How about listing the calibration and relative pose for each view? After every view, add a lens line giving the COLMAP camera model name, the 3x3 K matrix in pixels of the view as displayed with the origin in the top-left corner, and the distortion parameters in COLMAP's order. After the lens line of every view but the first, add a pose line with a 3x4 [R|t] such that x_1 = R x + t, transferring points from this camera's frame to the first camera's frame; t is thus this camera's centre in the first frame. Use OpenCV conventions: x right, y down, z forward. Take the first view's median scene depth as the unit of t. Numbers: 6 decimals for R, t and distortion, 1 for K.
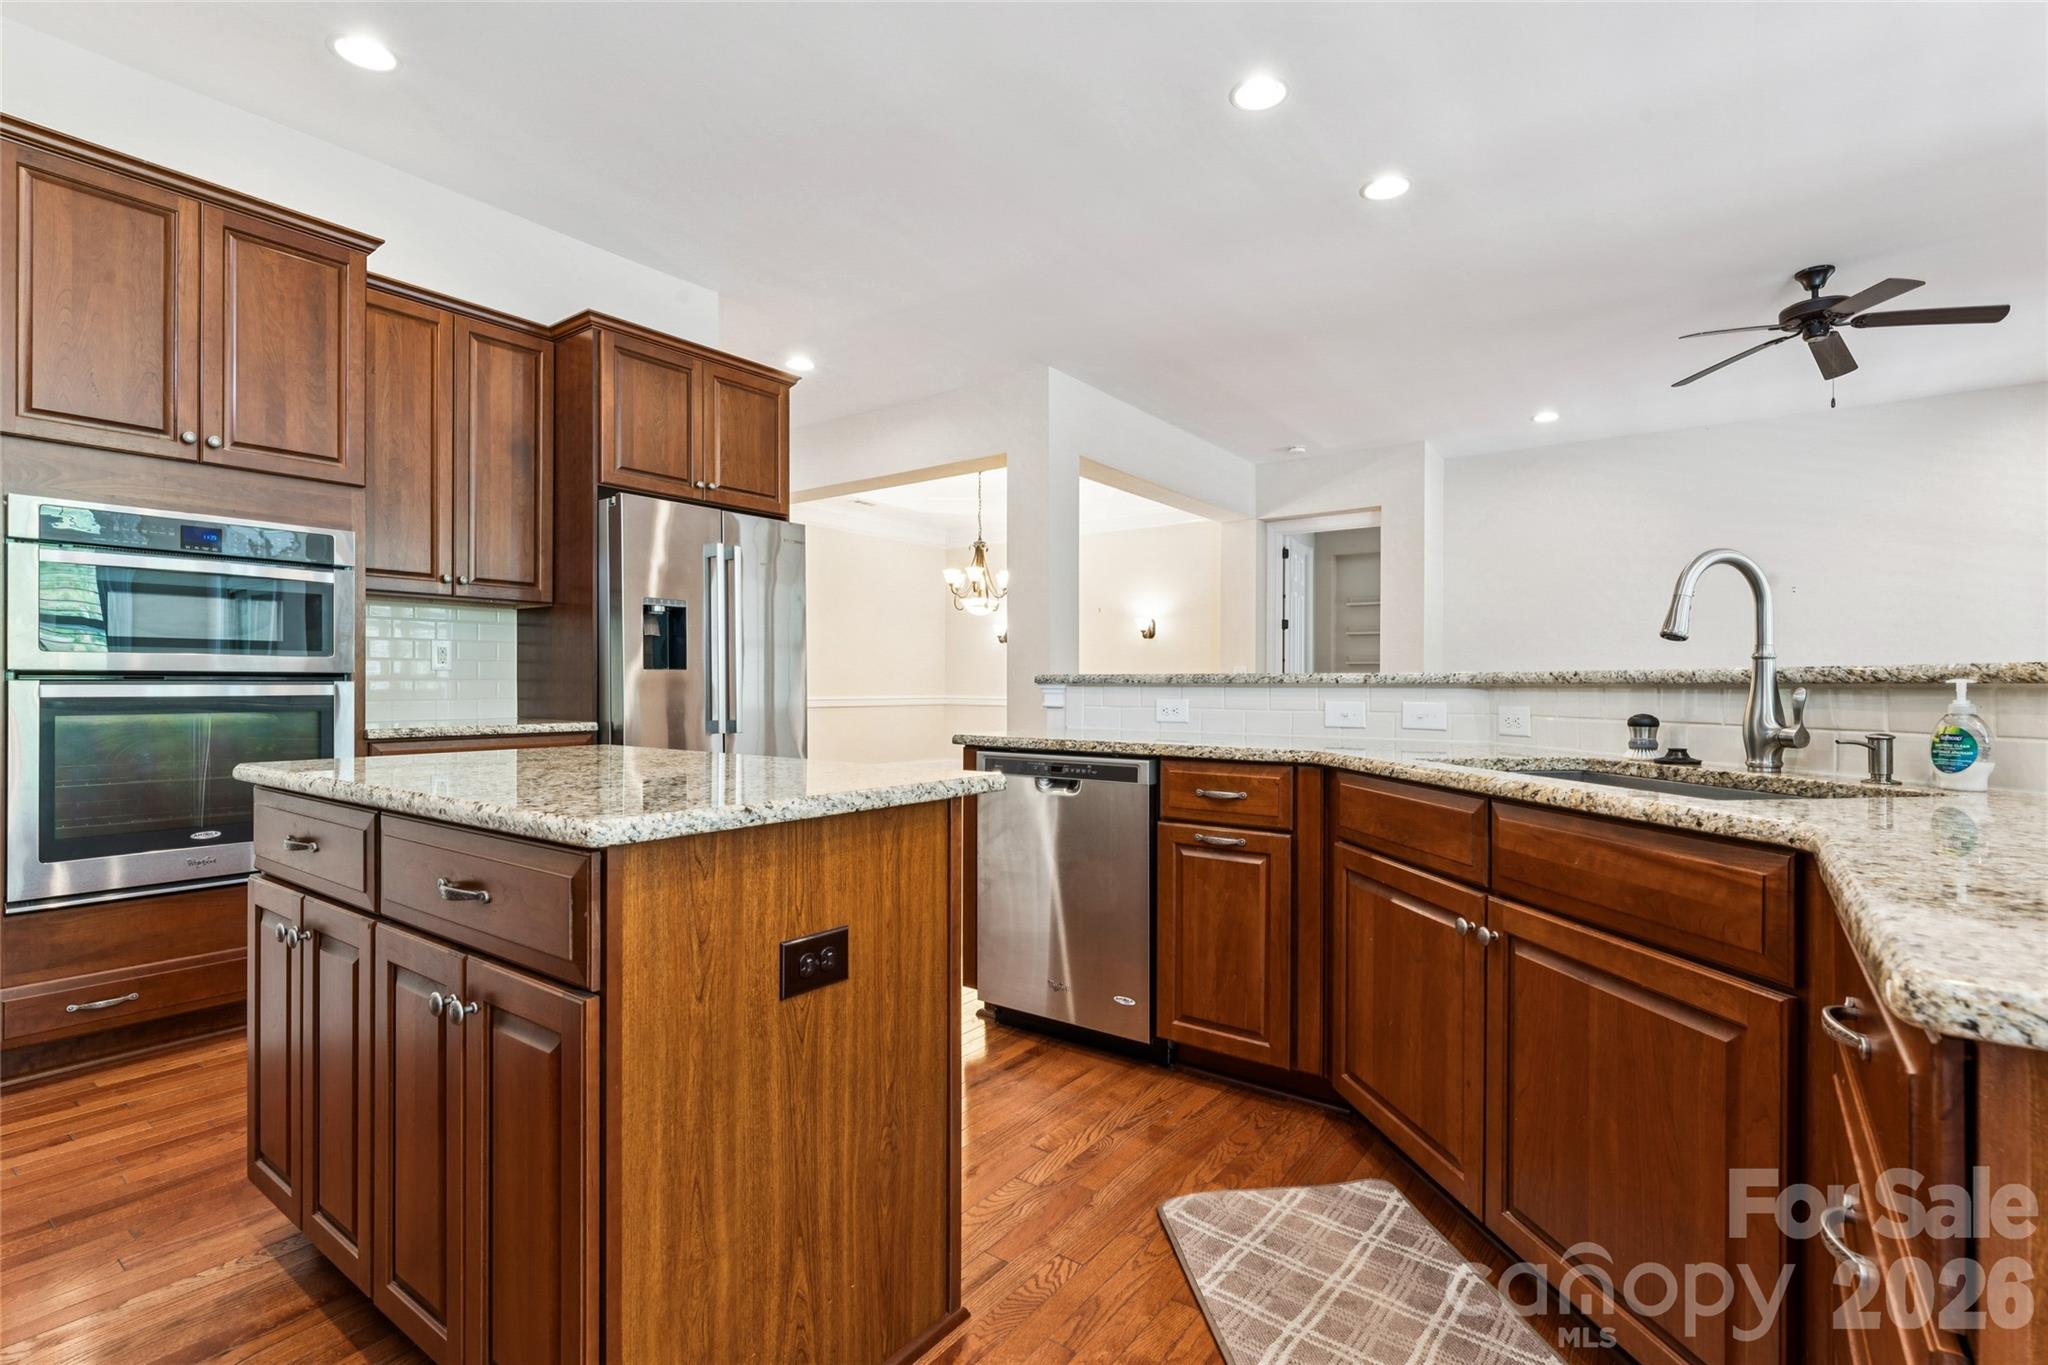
lens RADIAL K [[951.2, 0, 1030.5], [0, 951.2, 684.9], [0, 0, 1]] dist [0.002197, 0.000709]
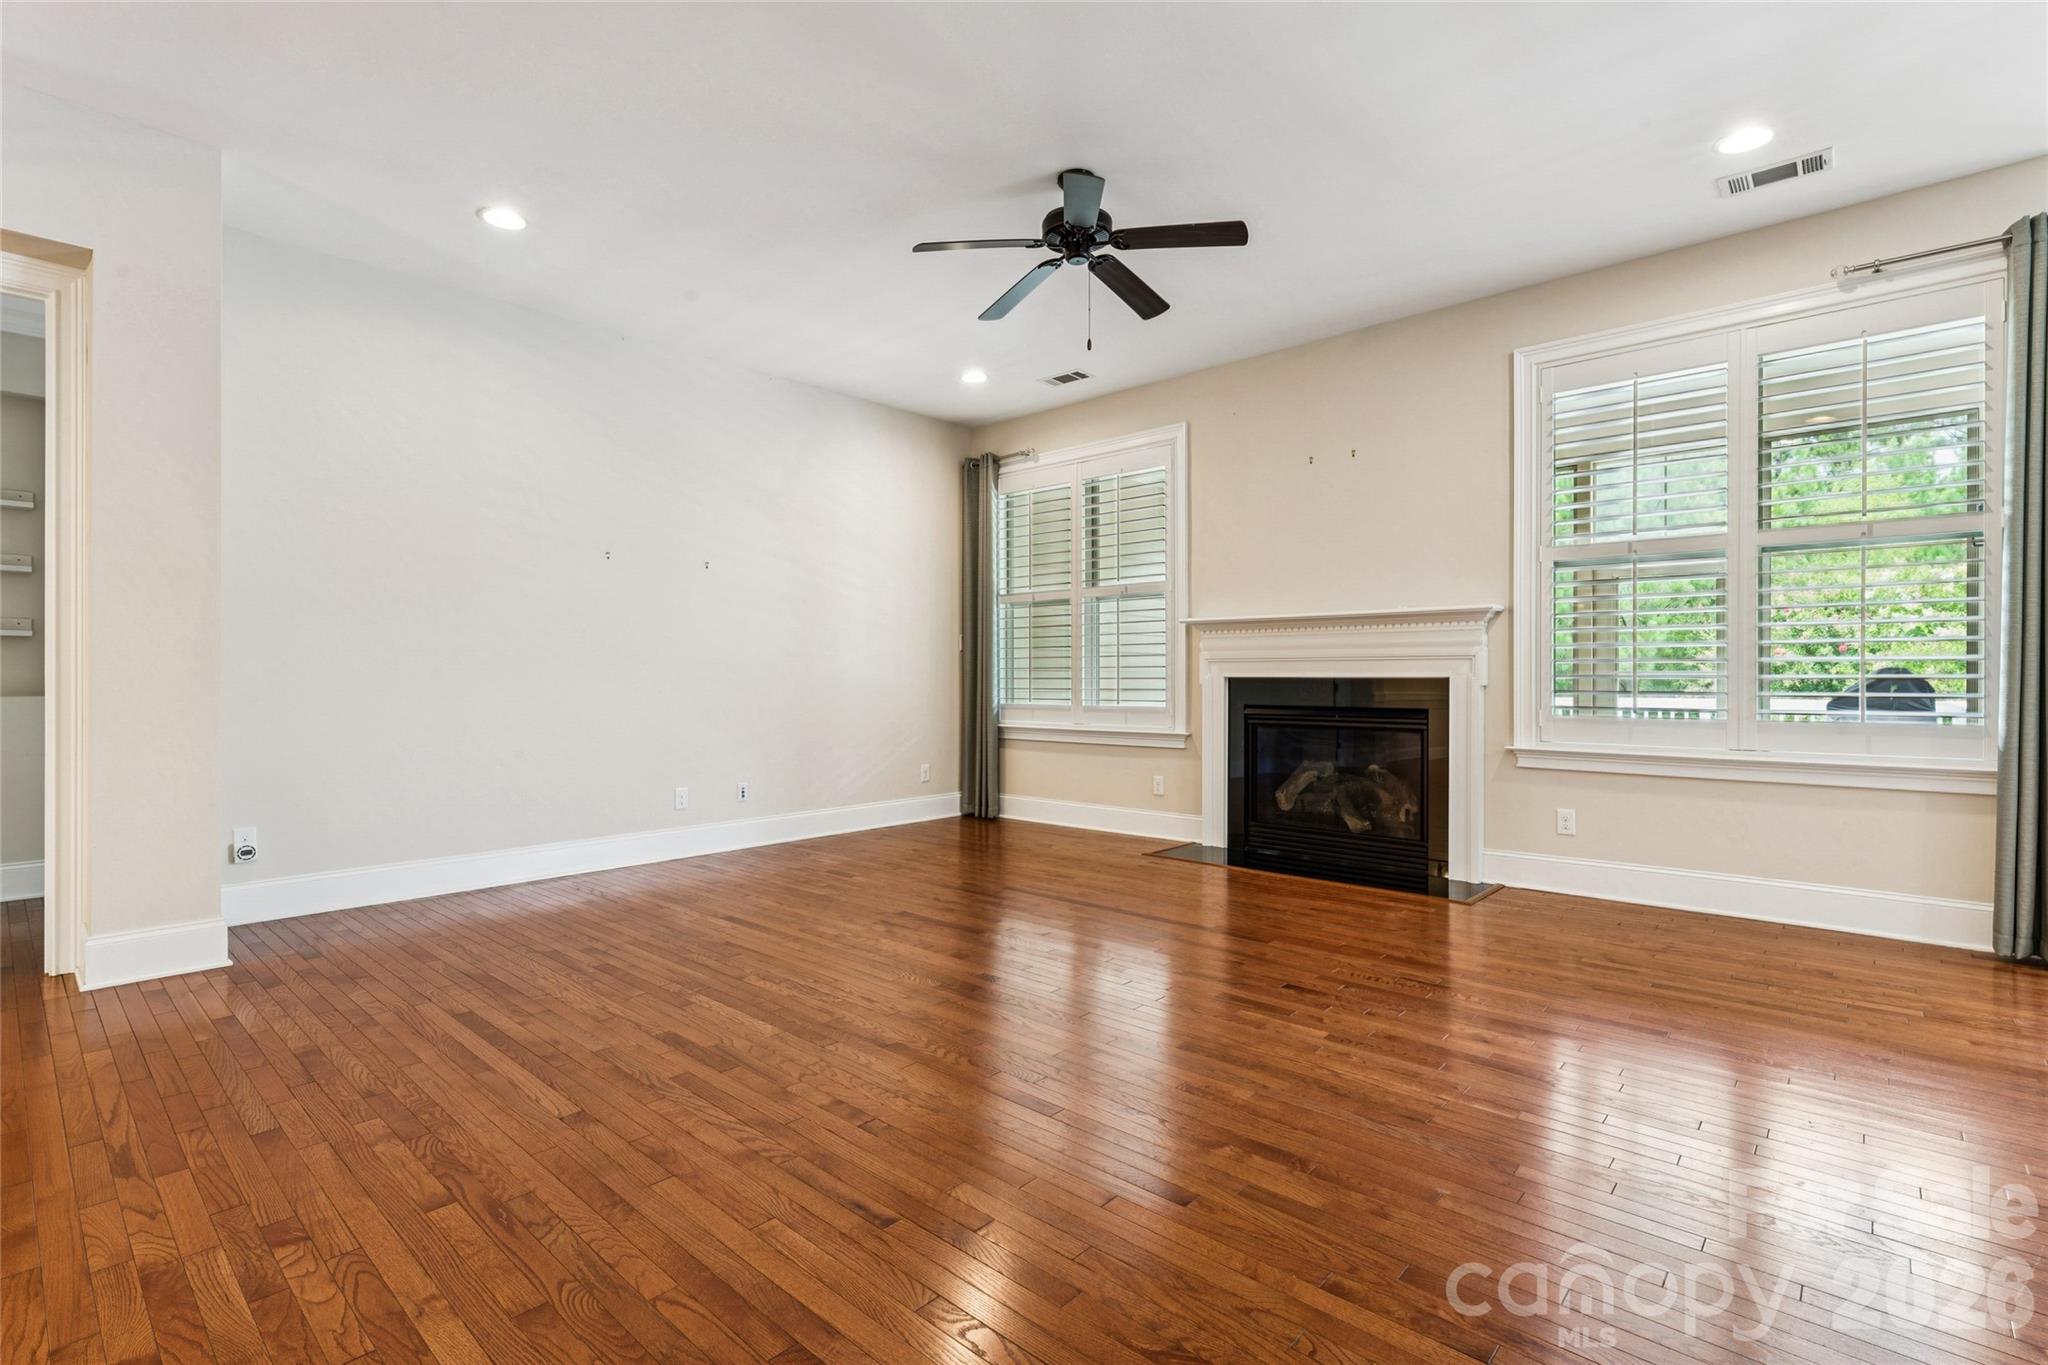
lens RADIAL K [[944.5, 0, 1029.1], [0, 944.5, 668.9], [0, 0, 1]] dist [-0.000897, -0.000885]
pose [[0.105457, 0.007831, 0.994393, -0.000851], [0.004467, 0.999955, -0.008349, -0.002979], [-0.994414, 0.005322, 0.105417, 1.610229]]
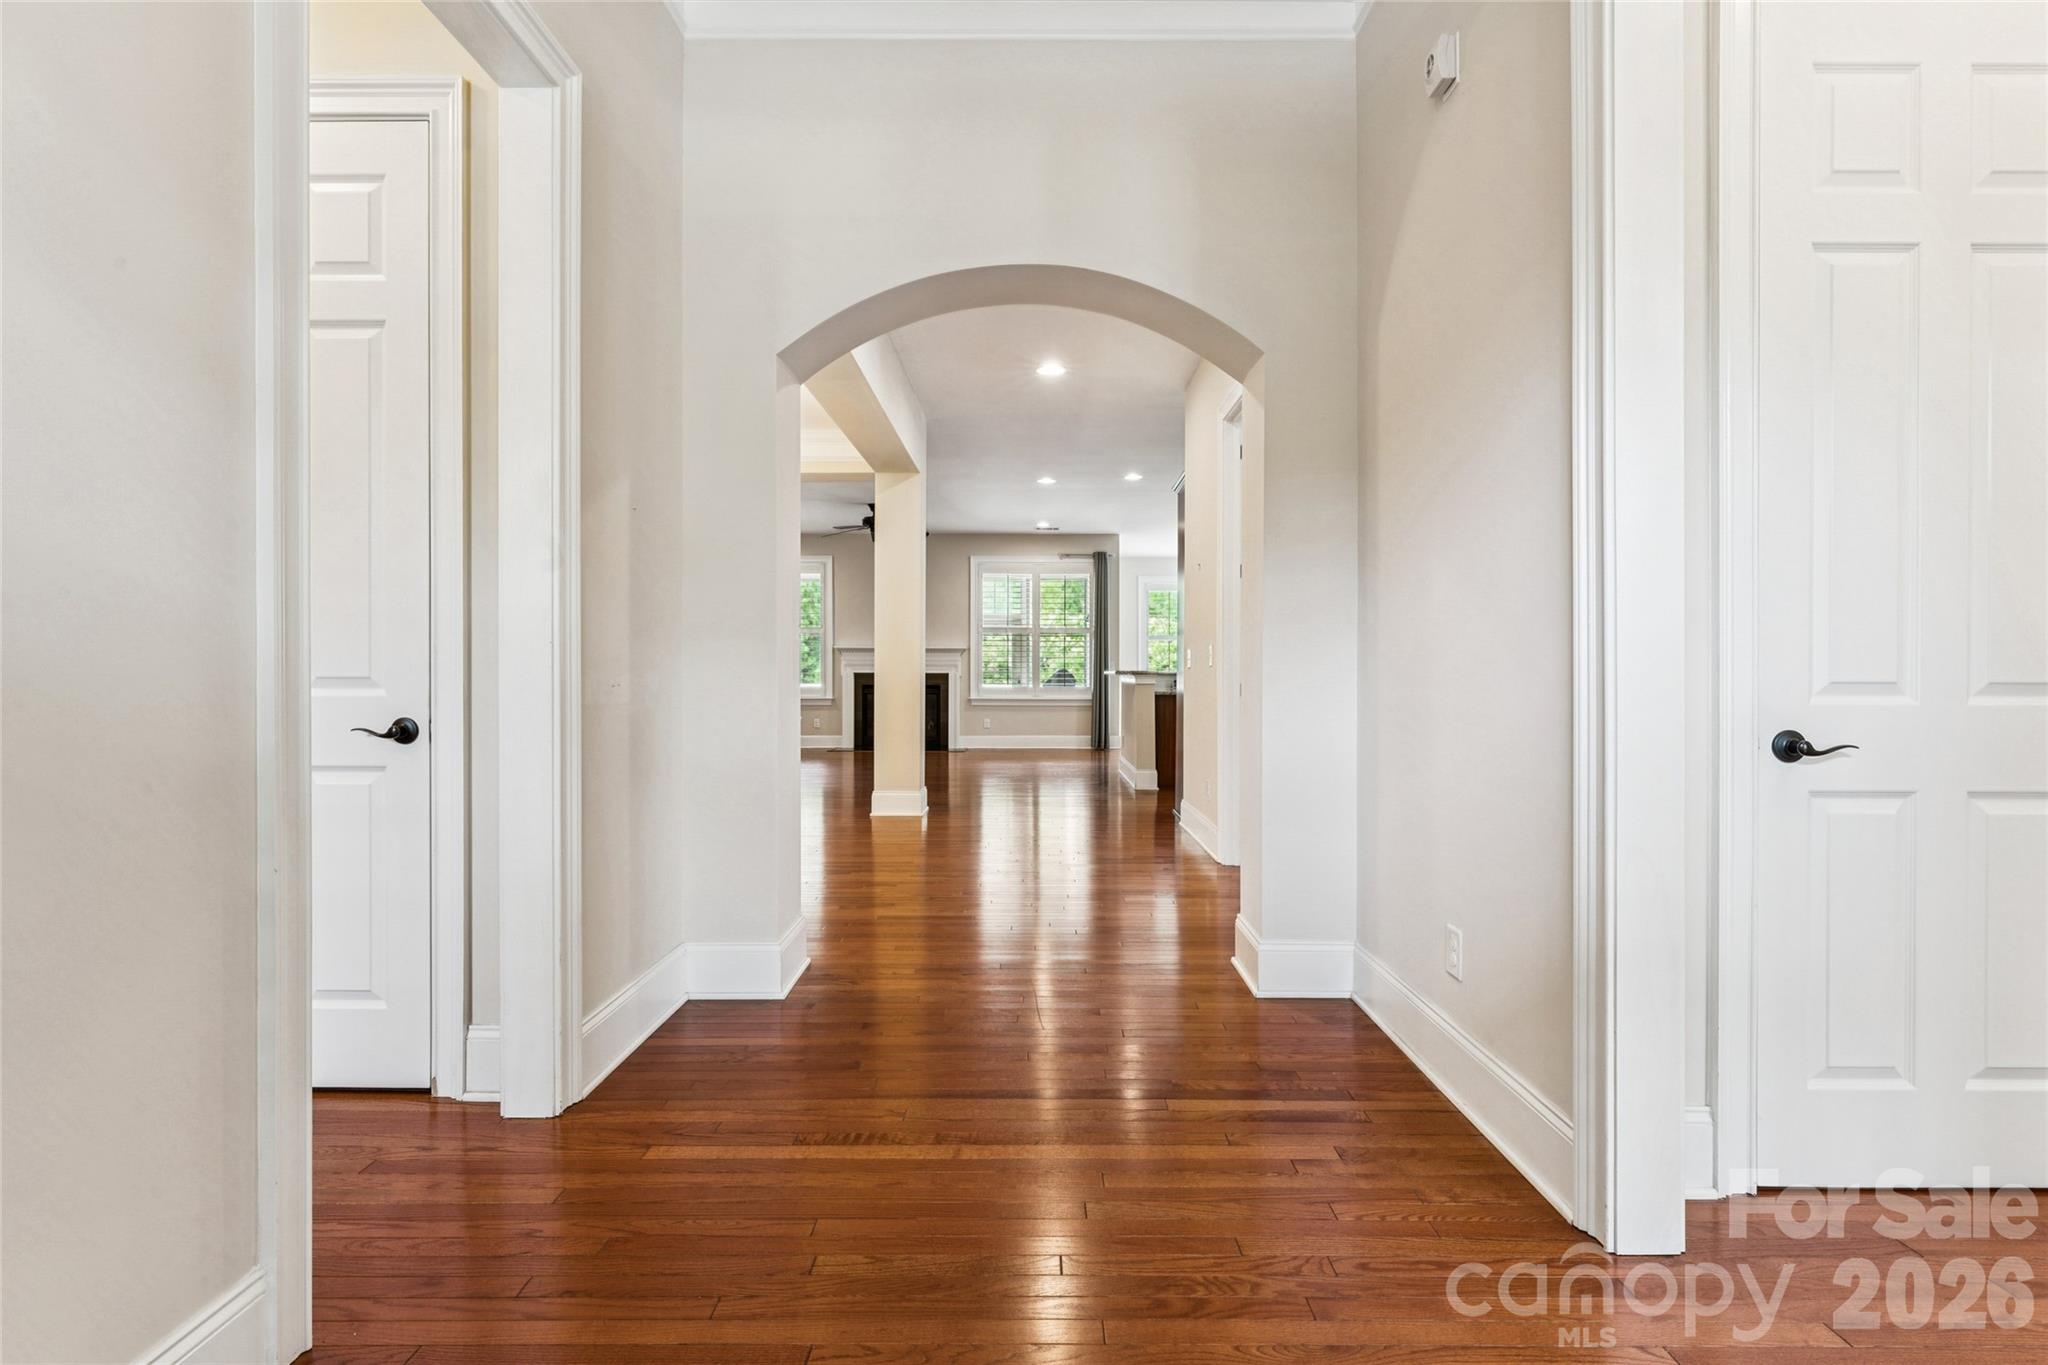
lens RADIAL K [[950.6, 0, 1034.3], [0, 950.6, 691.8], [0, 0, 1]] dist [0.000585, -0.000235]
pose [[-0.589054, -0.020168, 0.807842, -2.359377], [-0.001068, 0.999707, 0.024179, -0.022154], [-0.808093, 0.013380, -0.588903, 3.545987]]
